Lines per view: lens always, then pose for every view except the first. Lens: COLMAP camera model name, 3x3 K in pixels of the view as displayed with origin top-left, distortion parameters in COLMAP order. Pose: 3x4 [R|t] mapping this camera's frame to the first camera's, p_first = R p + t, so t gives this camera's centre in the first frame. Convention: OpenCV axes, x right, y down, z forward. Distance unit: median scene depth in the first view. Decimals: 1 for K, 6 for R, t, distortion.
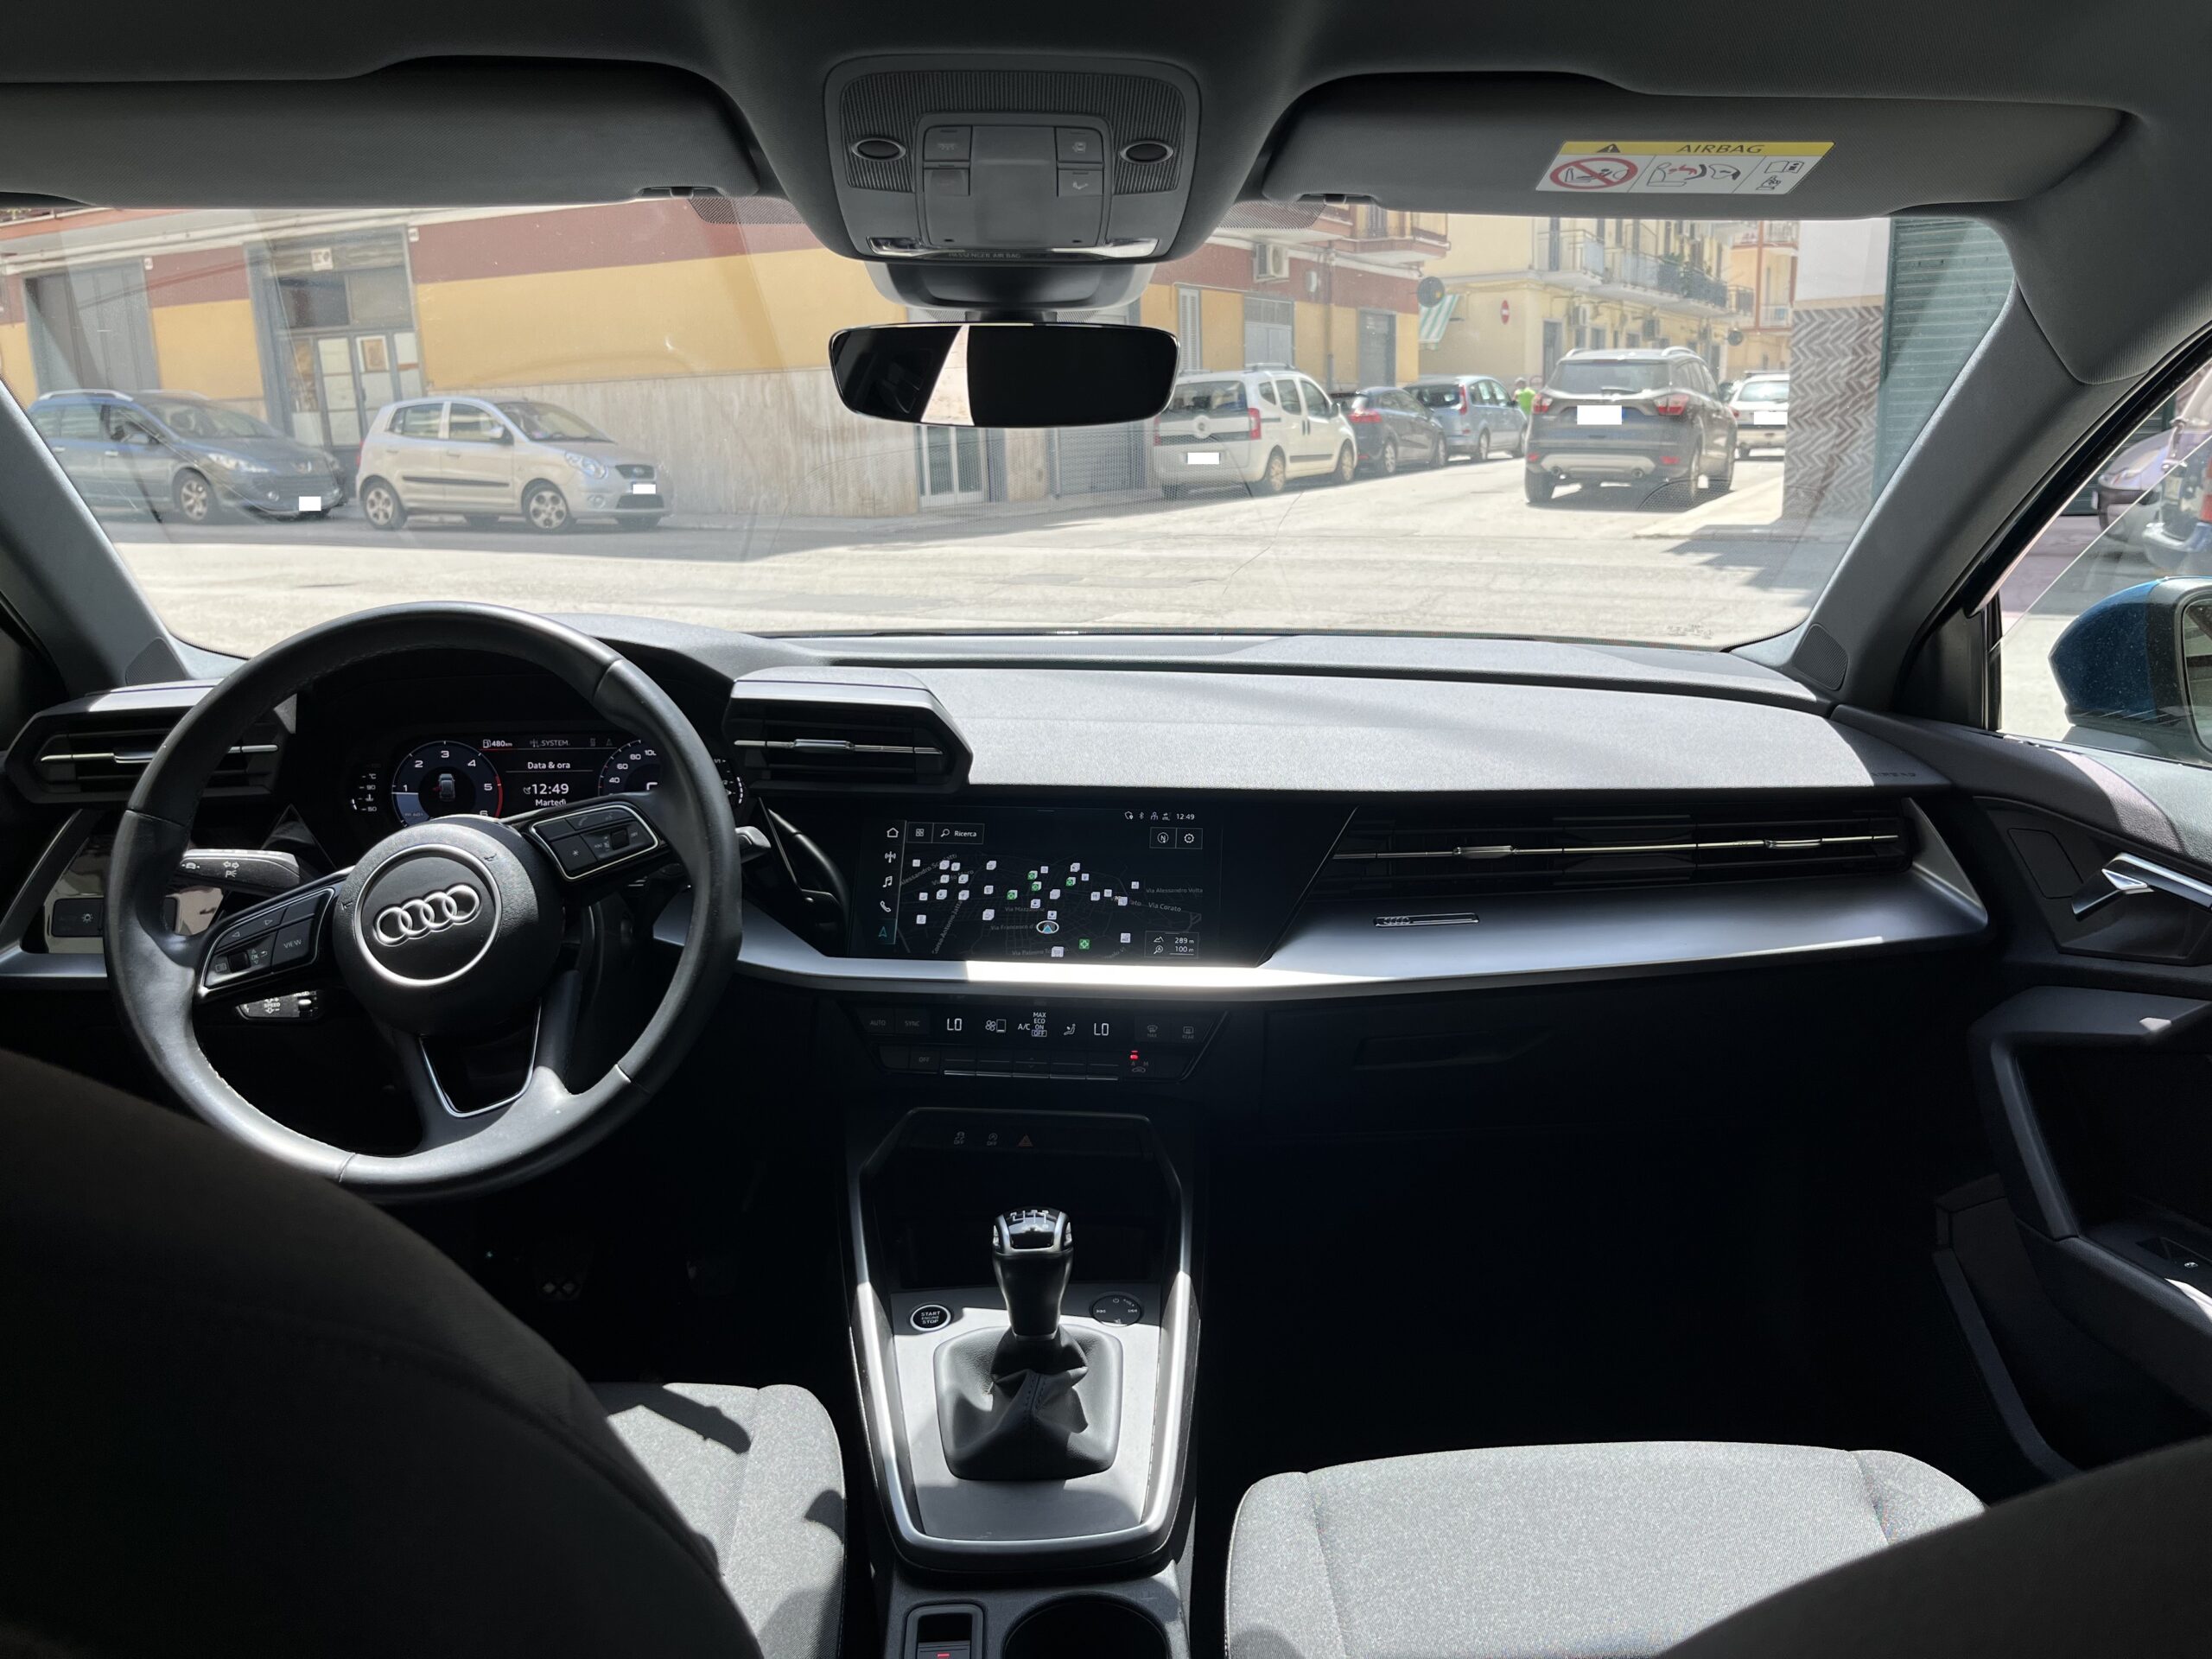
lens RADIAL K [[1695.4, 0, 1128.9], [0, 1695.4, 821.1], [0, 0, 1]] dist [0.035337, -0.054641]
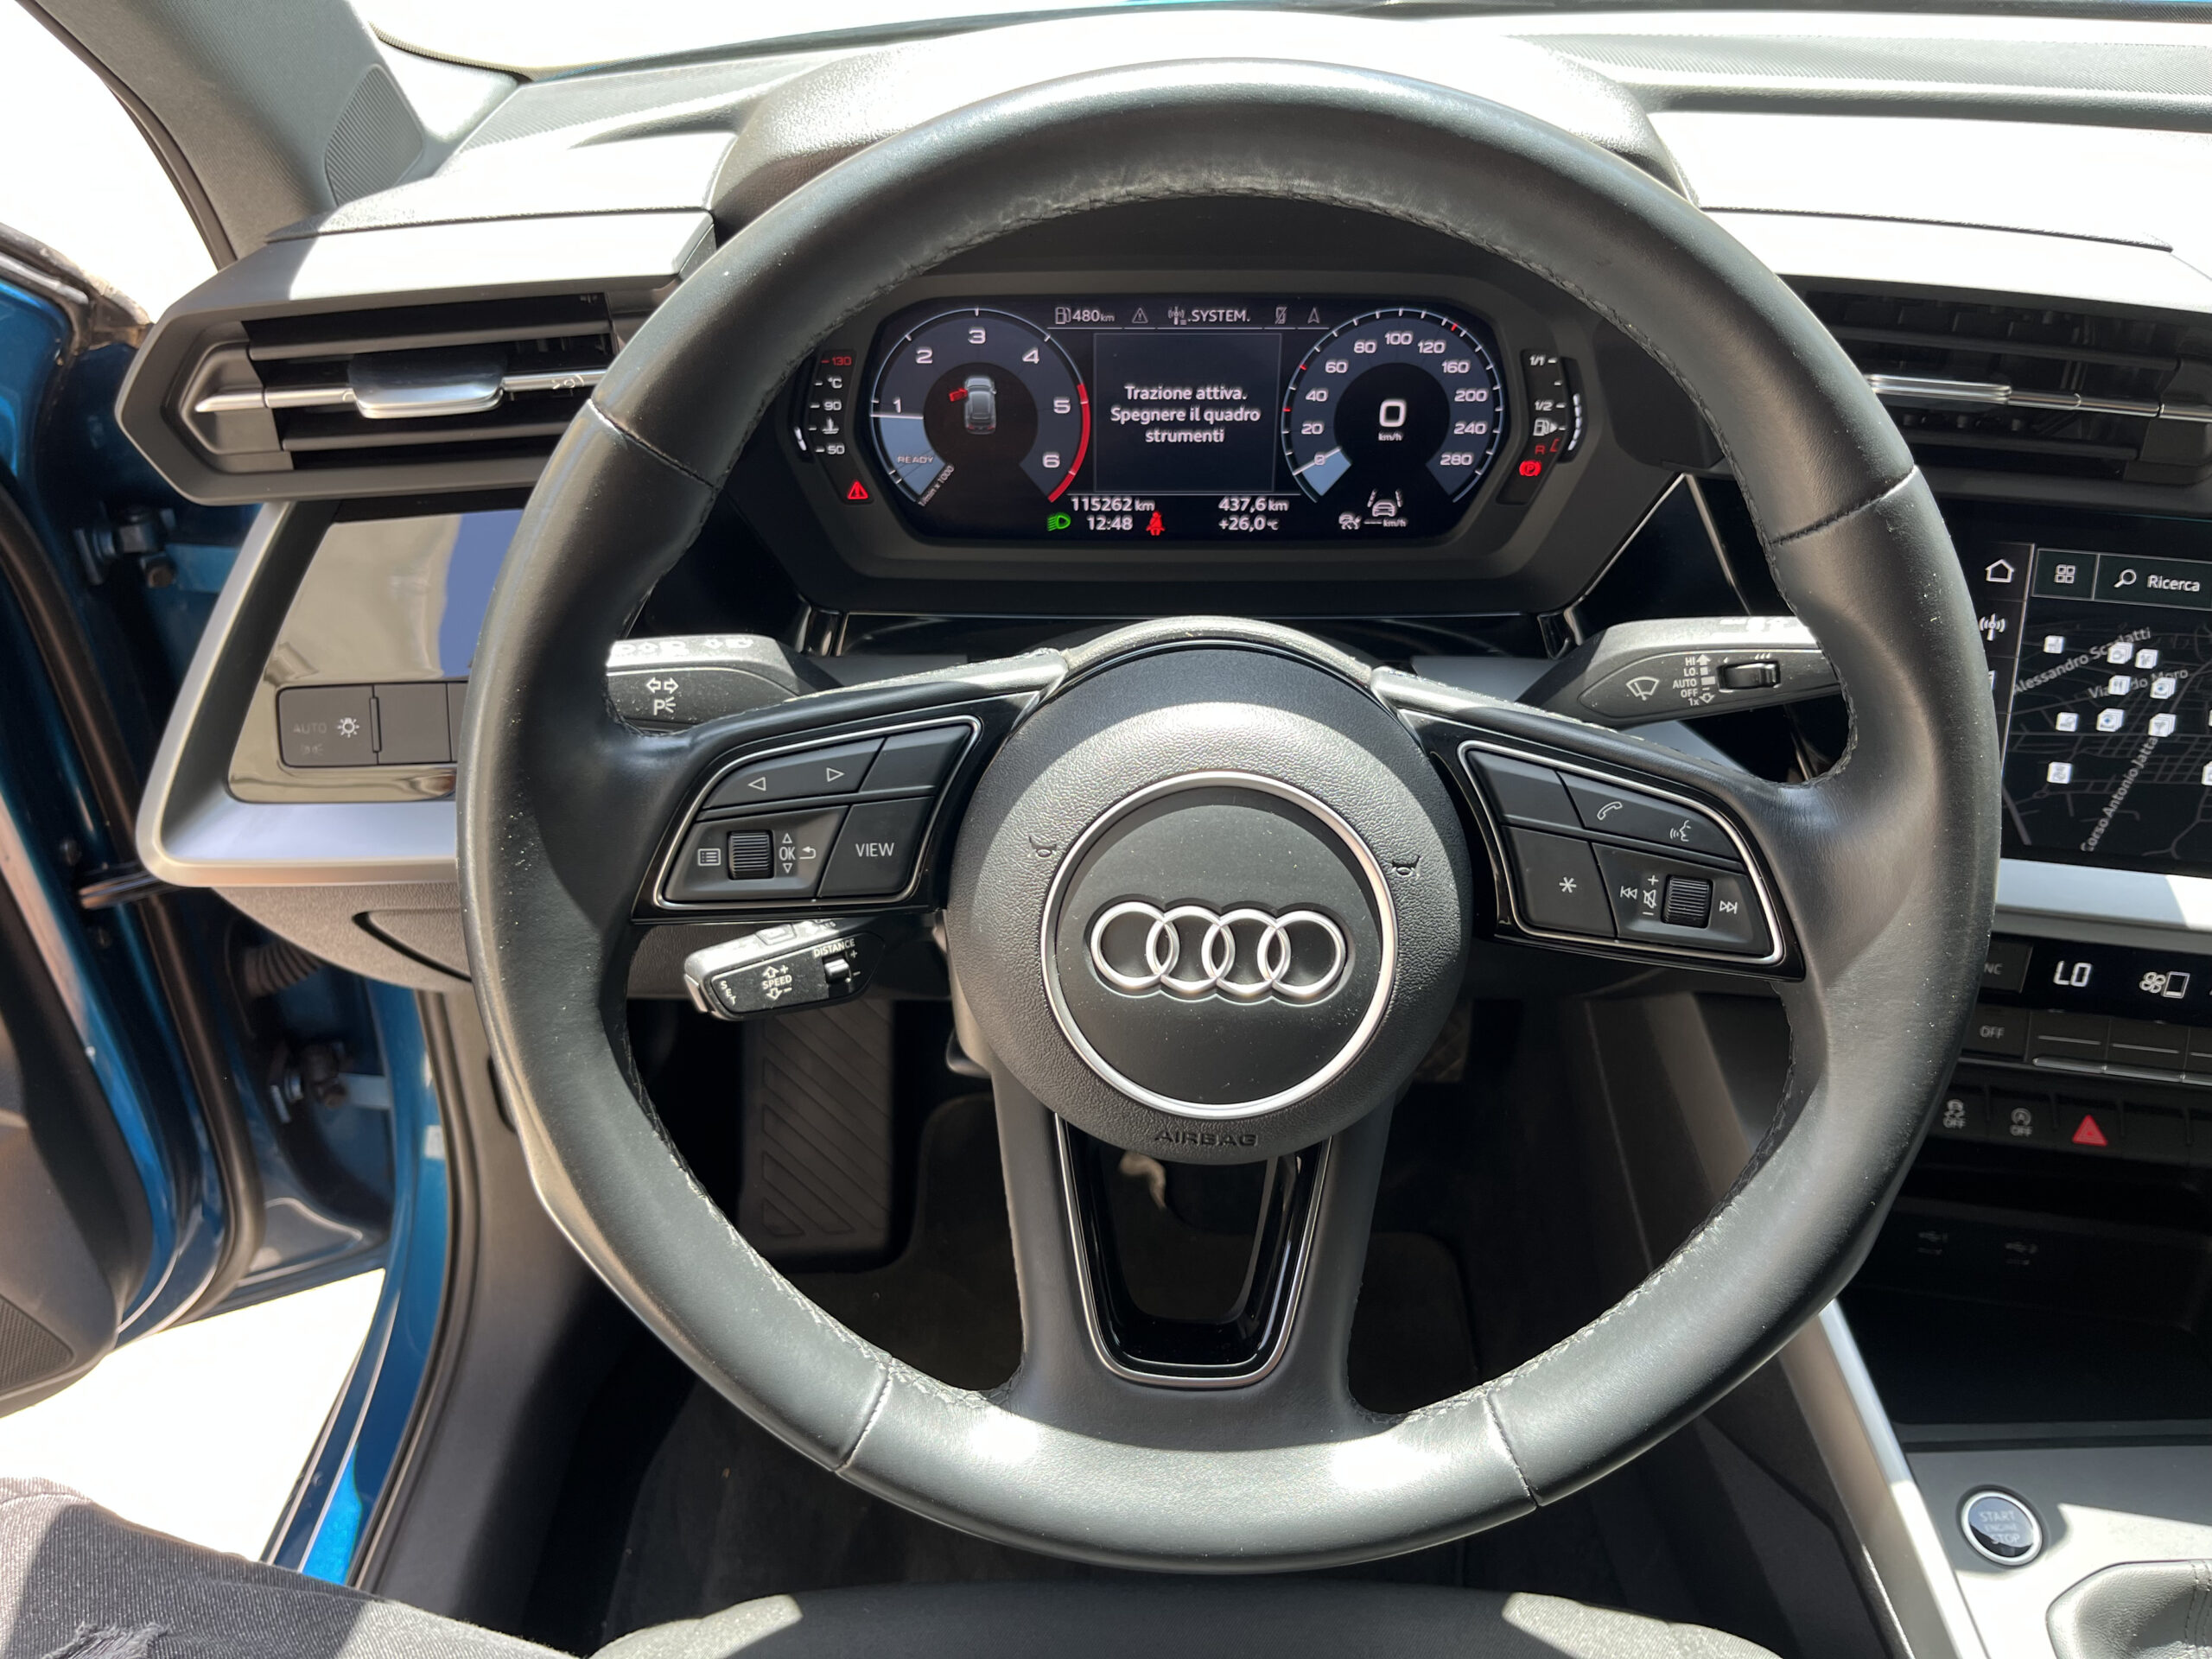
lens RADIAL K [[1680.0, 0, 1098.9], [0, 1680.0, 838.6], [0, 0, 1]] dist [0.089012, -0.129110]
pose [[0.996976, 0.046574, -0.062210, -0.354682], [-0.018678, 0.920660, 0.389918, -0.102672], [0.075434, -0.387577, 0.918746, 0.544222]]
